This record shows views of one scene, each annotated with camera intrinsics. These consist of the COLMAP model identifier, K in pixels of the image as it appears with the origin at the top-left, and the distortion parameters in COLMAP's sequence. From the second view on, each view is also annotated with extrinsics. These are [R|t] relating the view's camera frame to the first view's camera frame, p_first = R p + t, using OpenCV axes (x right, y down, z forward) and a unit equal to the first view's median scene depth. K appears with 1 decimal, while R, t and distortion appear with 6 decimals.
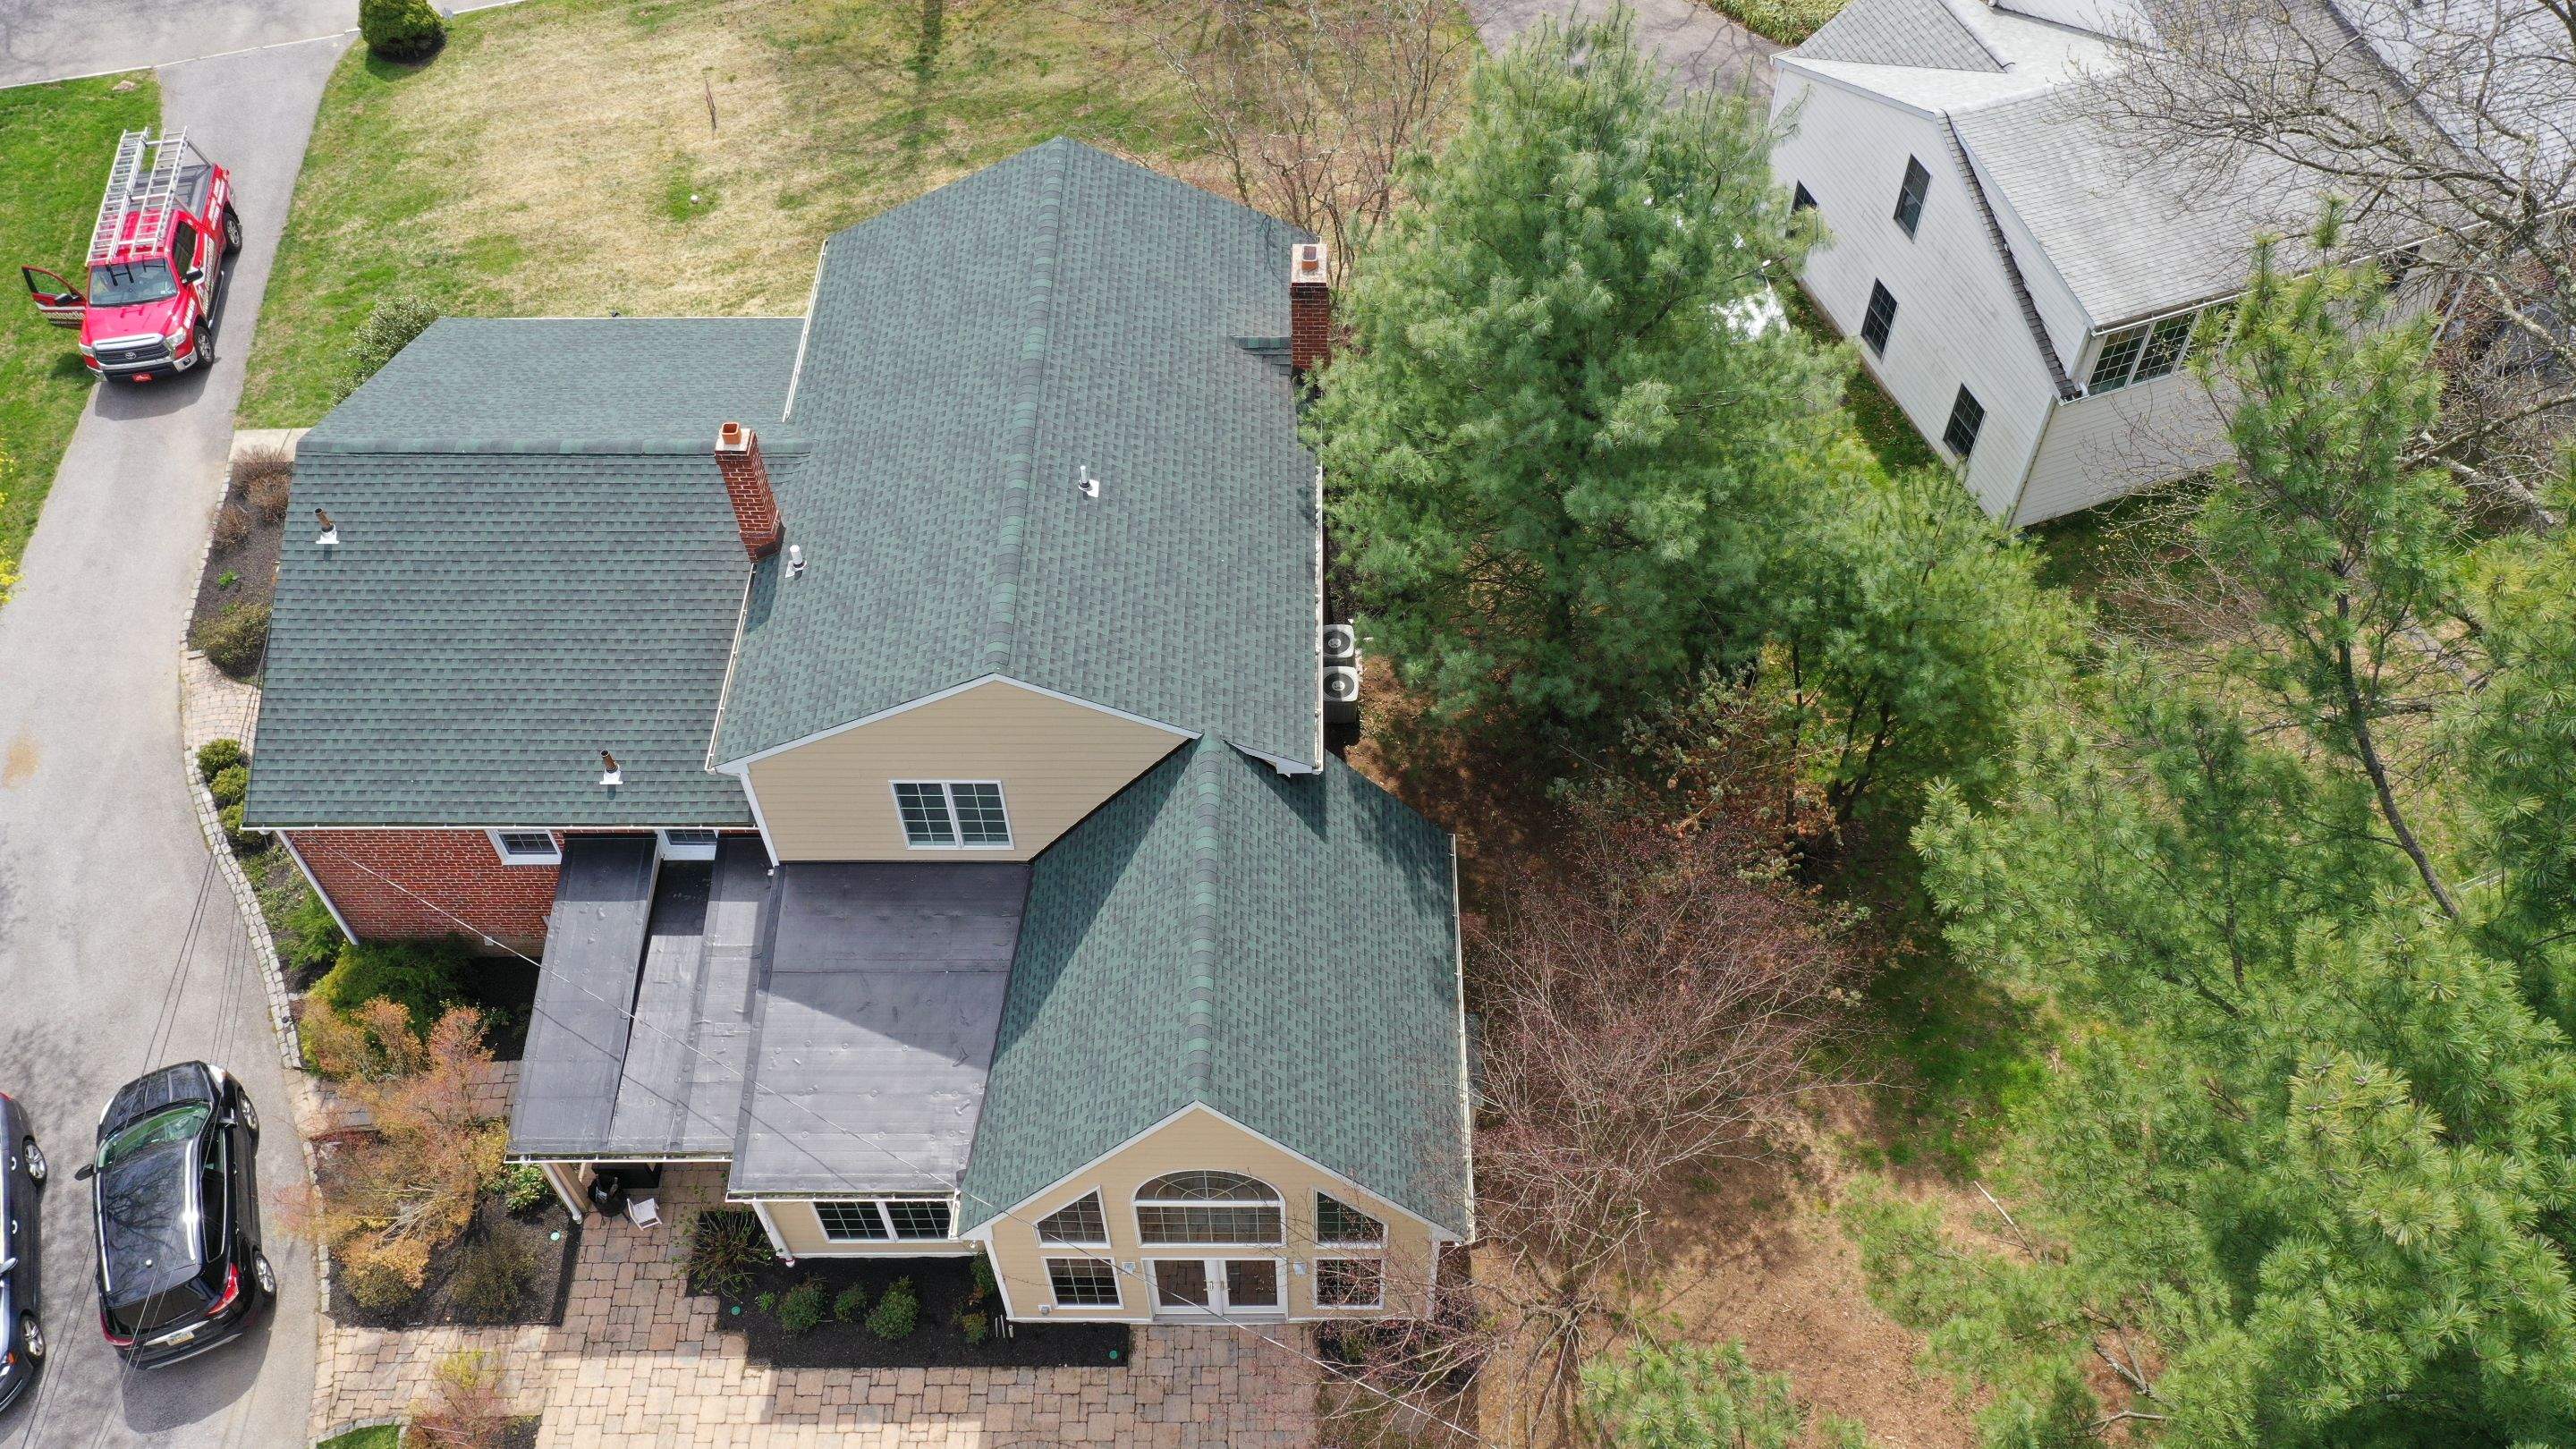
lens RADIAL K [[2051.6, 0, 1291.2], [0, 2051.6, 728.2], [0, 0, 1]] dist [0.002619, 0.016723]
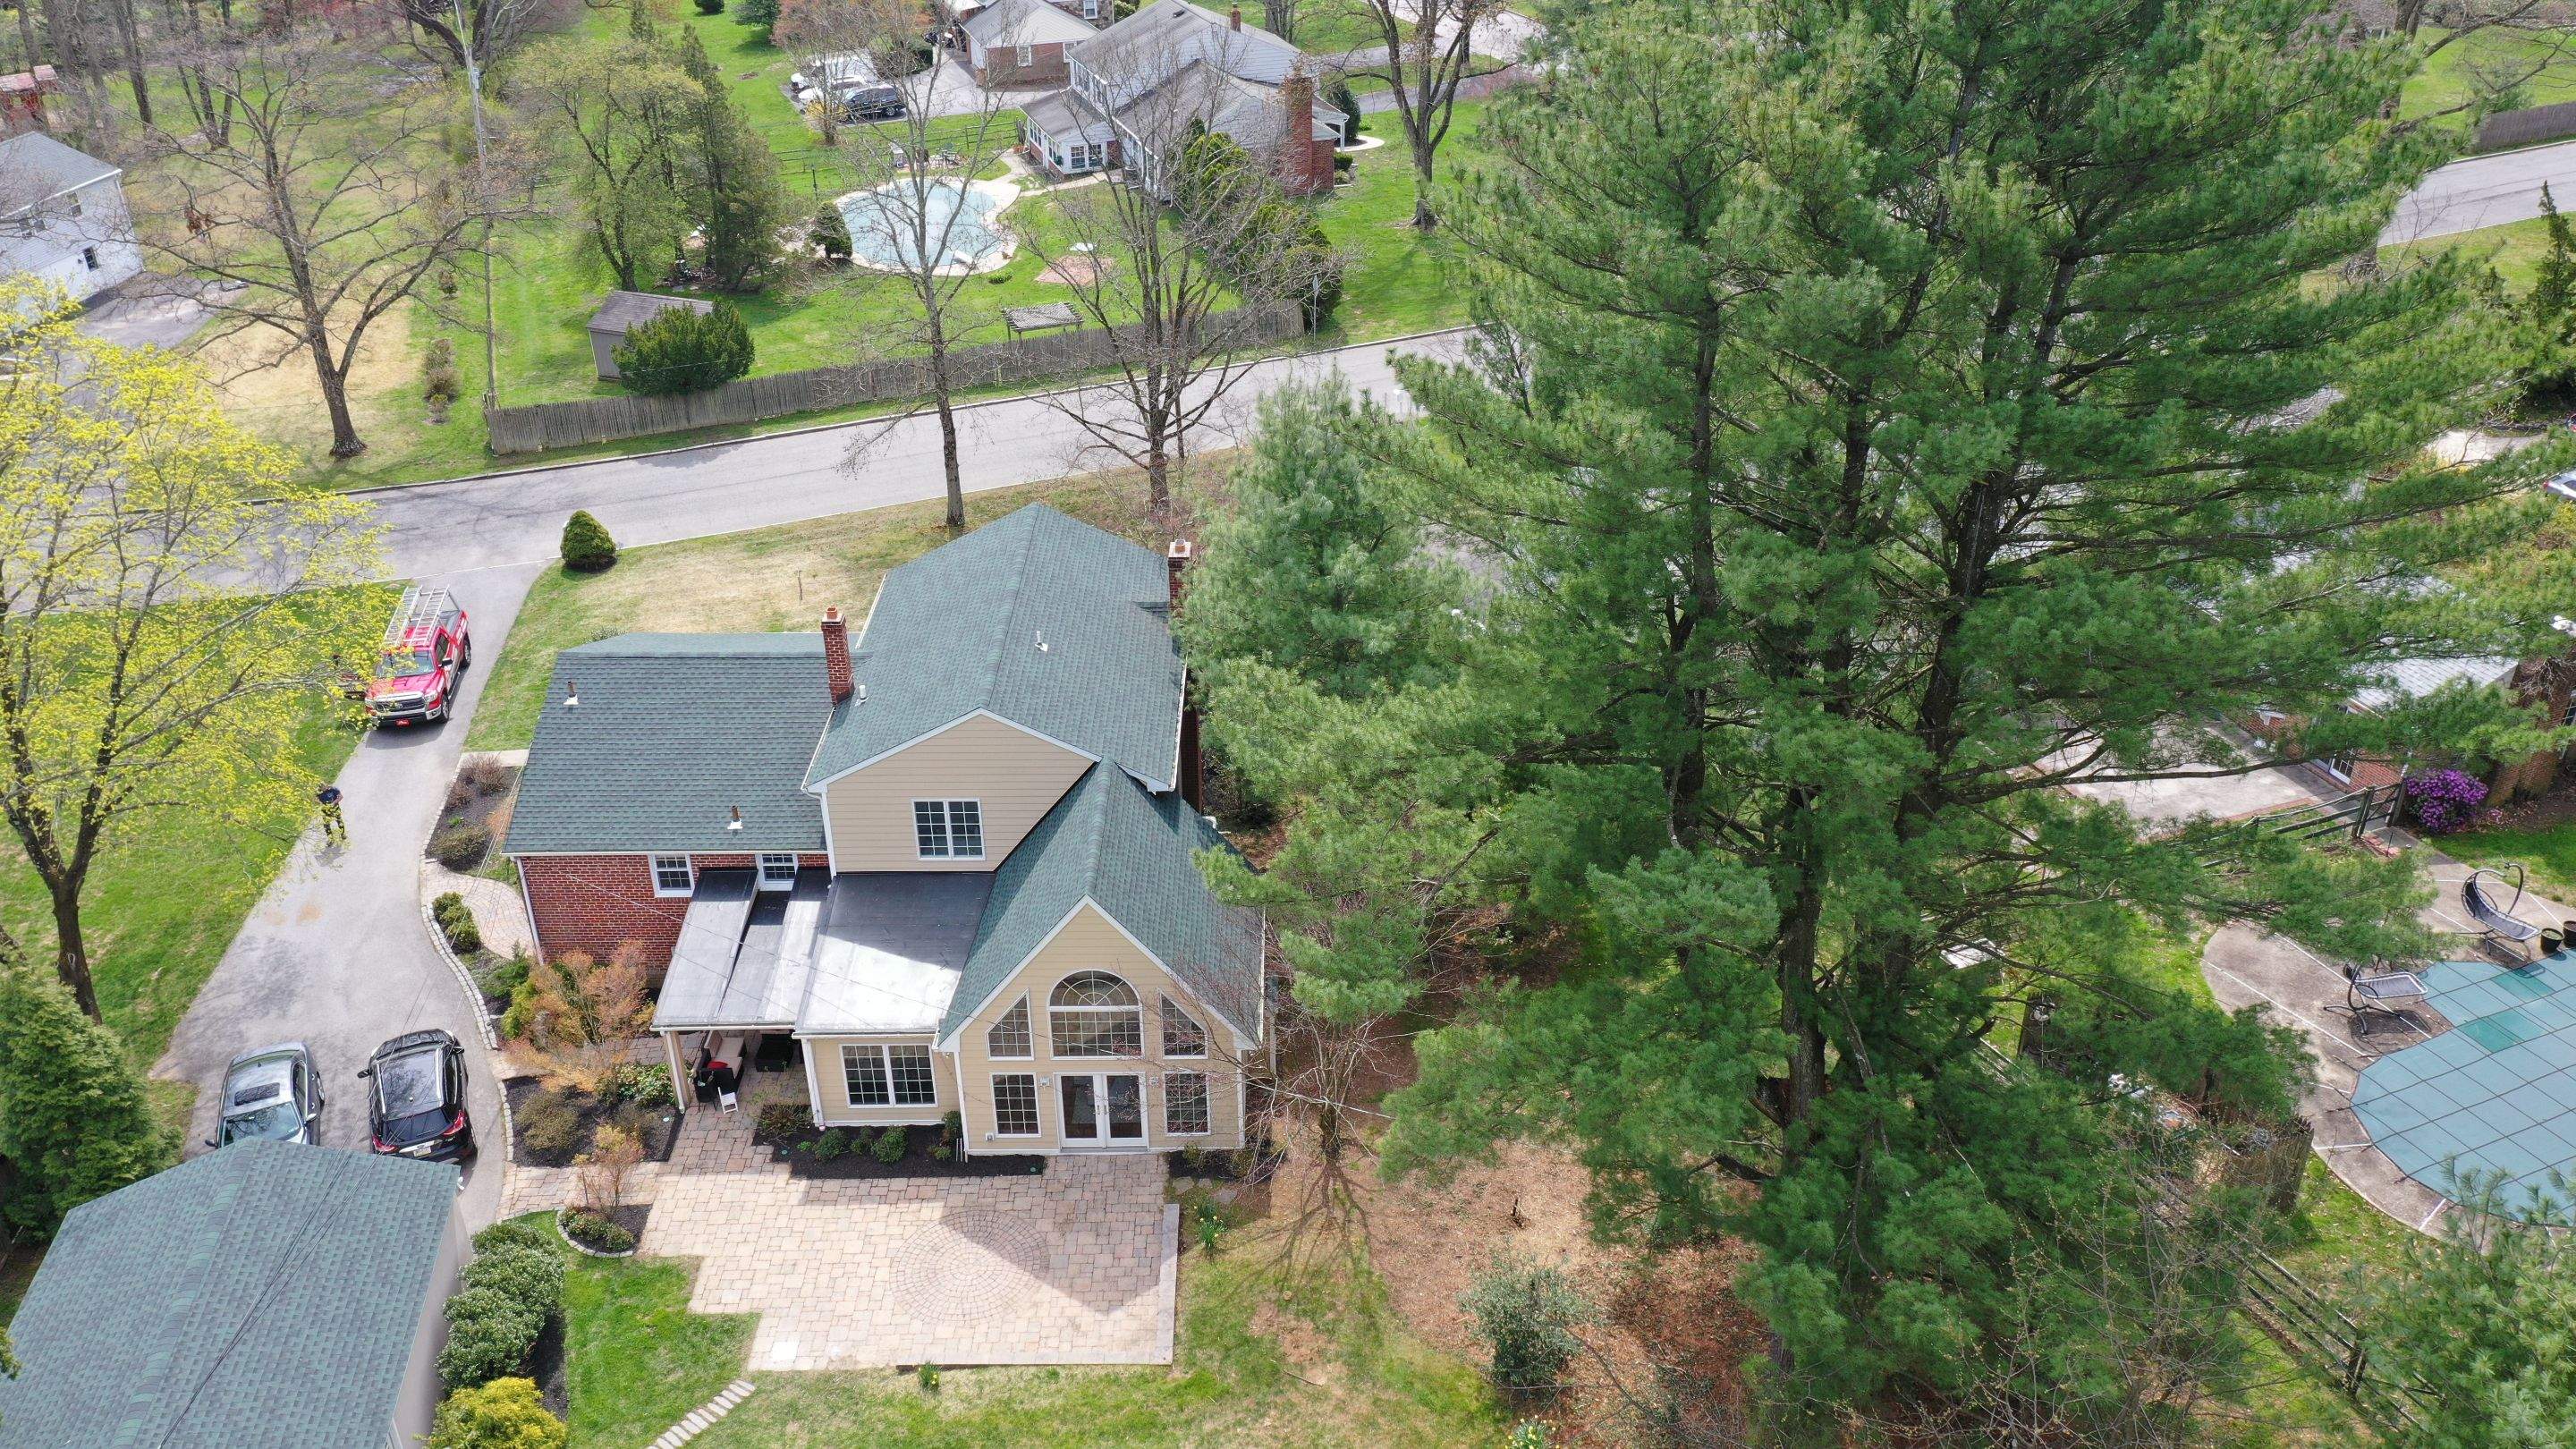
lens RADIAL K [[2051.6, 0, 1281.8], [0, 2051.6, 725.5], [0, 0, 1]] dist [0.002619, 0.016723]
pose [[0.999989, 0.000204, 0.004611, 0.088320], [0.001564, 0.924951, -0.380082, 0.567945], [-0.004343, 0.380085, 0.924941, -0.517598]]
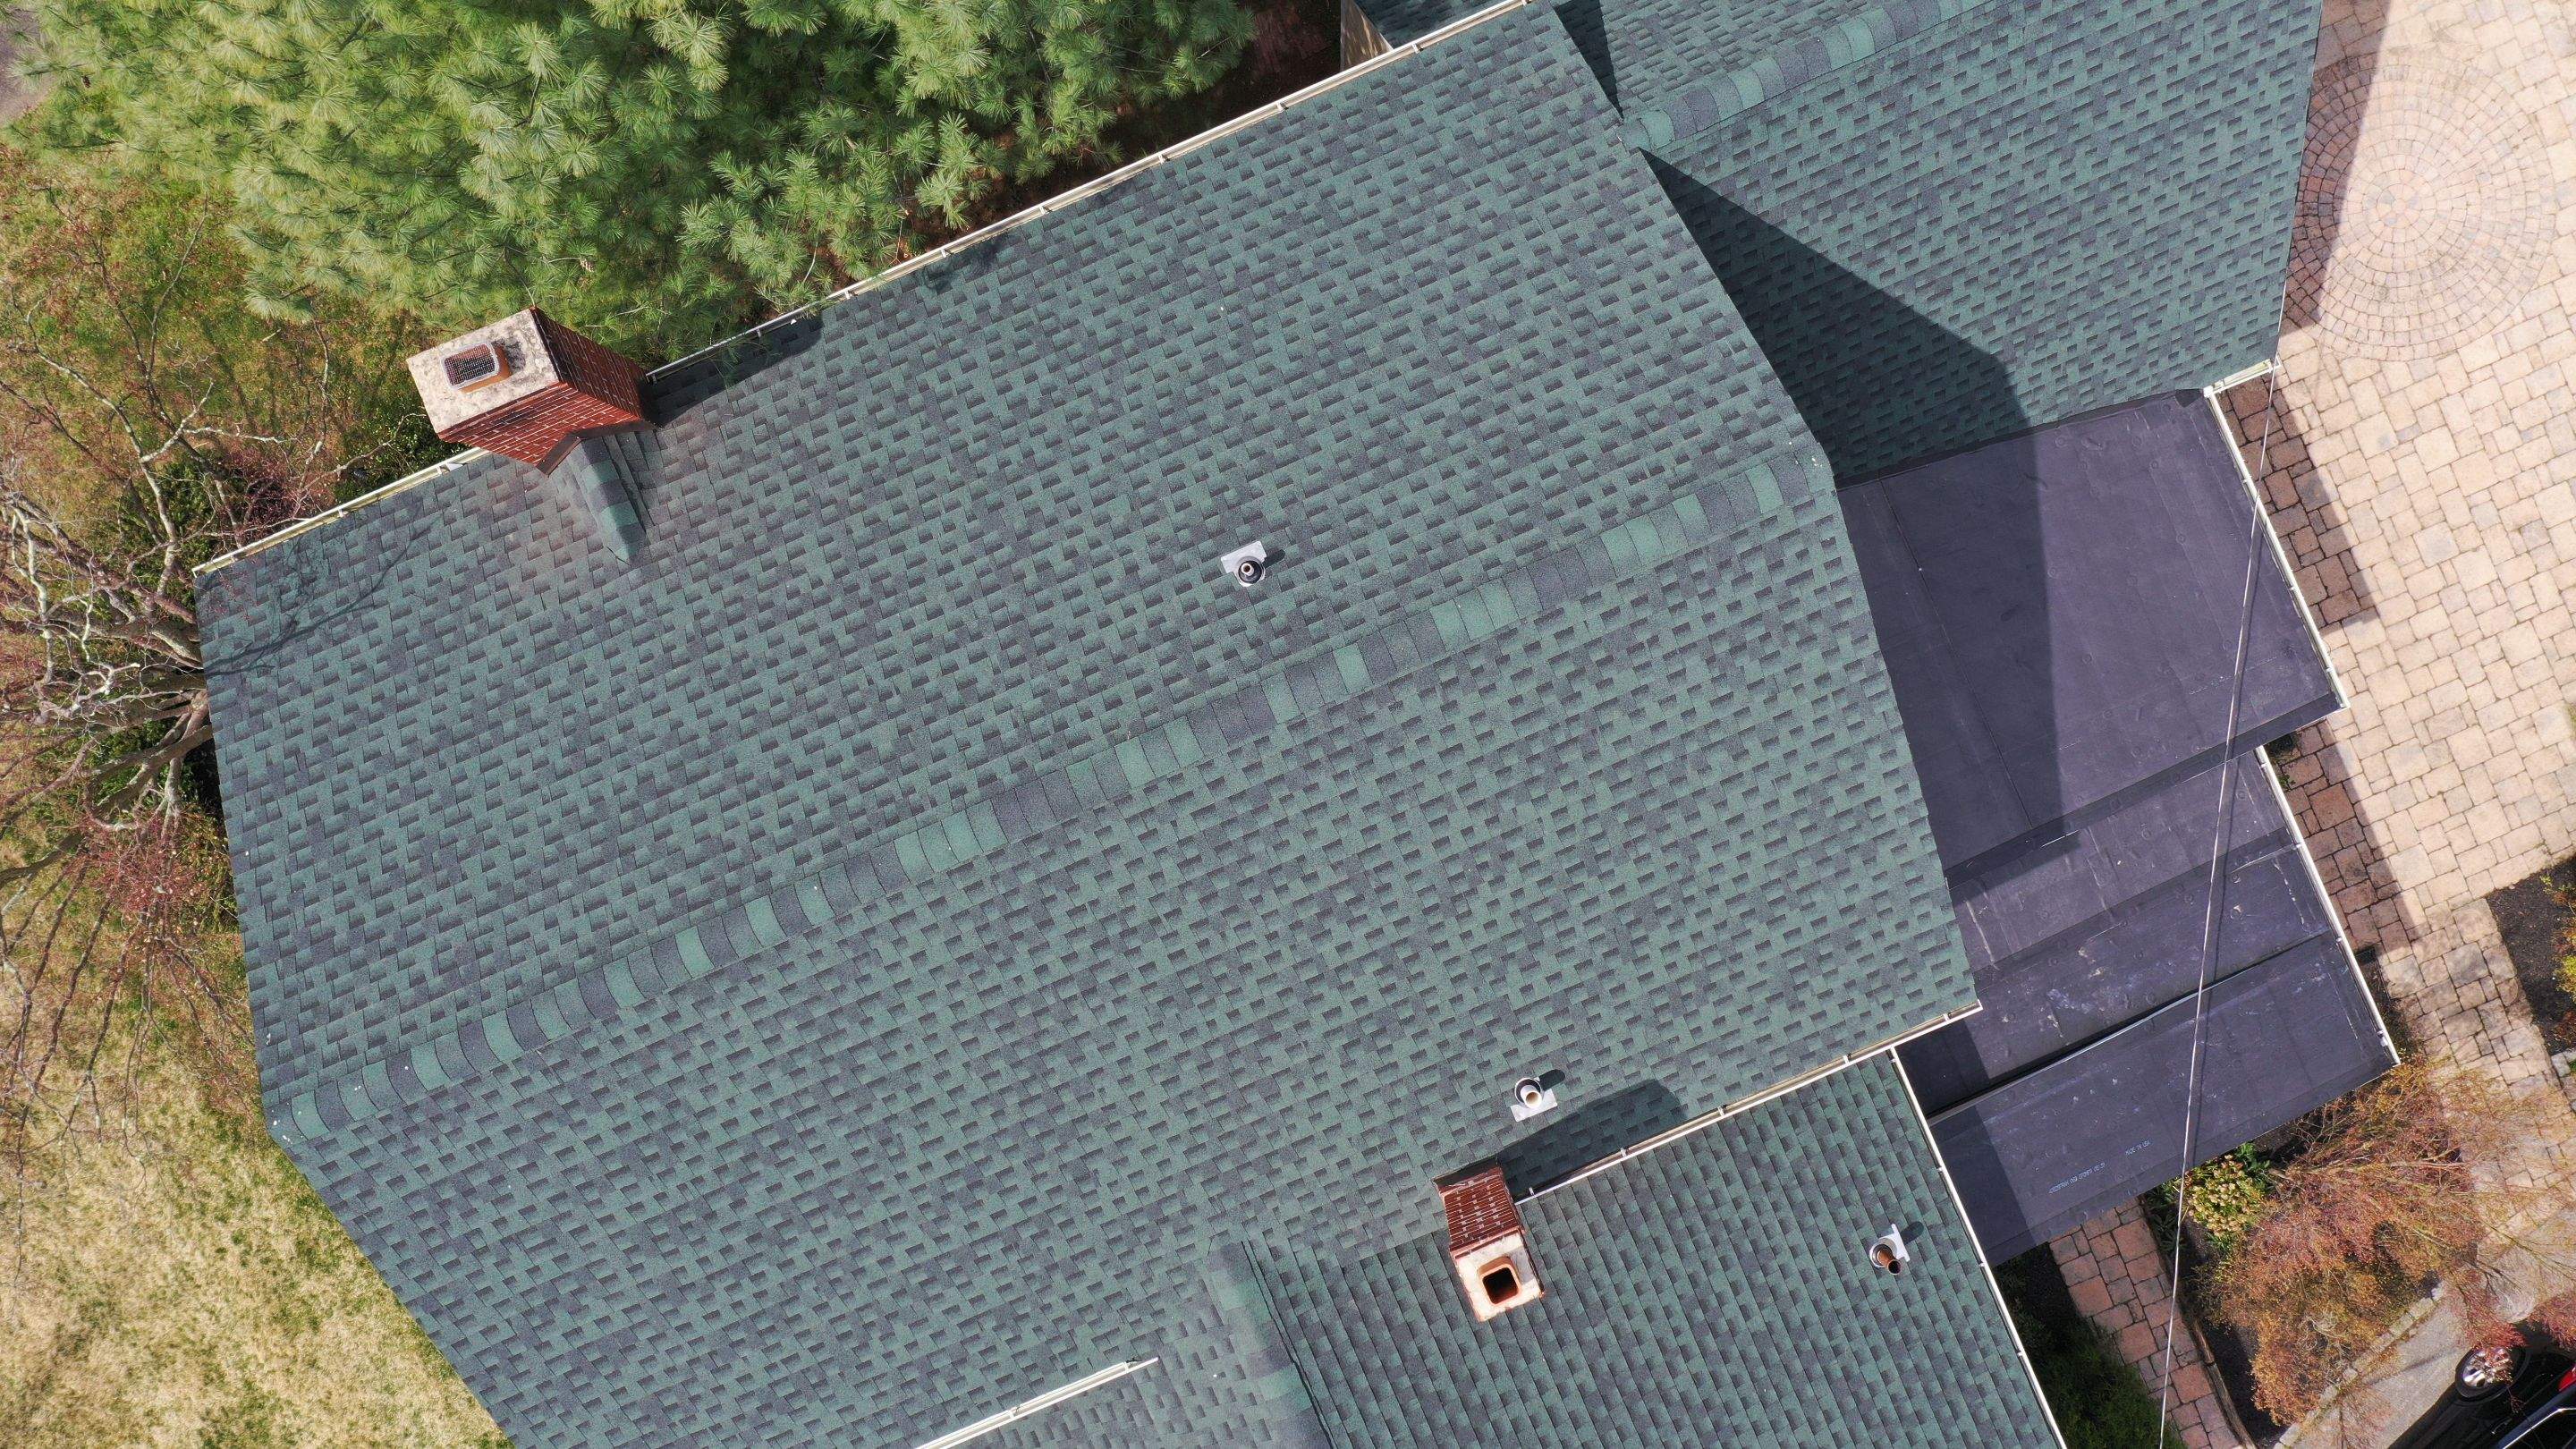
lens RADIAL K [[2051.6, 0, 1287.6], [0, 2051.6, 706.6], [0, 0, 1]] dist [0.002619, 0.016723]
pose [[-0.398727, -0.916822, 0.021320, -0.140313], [0.740457, -0.308136, 0.597307, -0.401135], [-0.541055, 0.253949, 0.801729, 0.602358]]
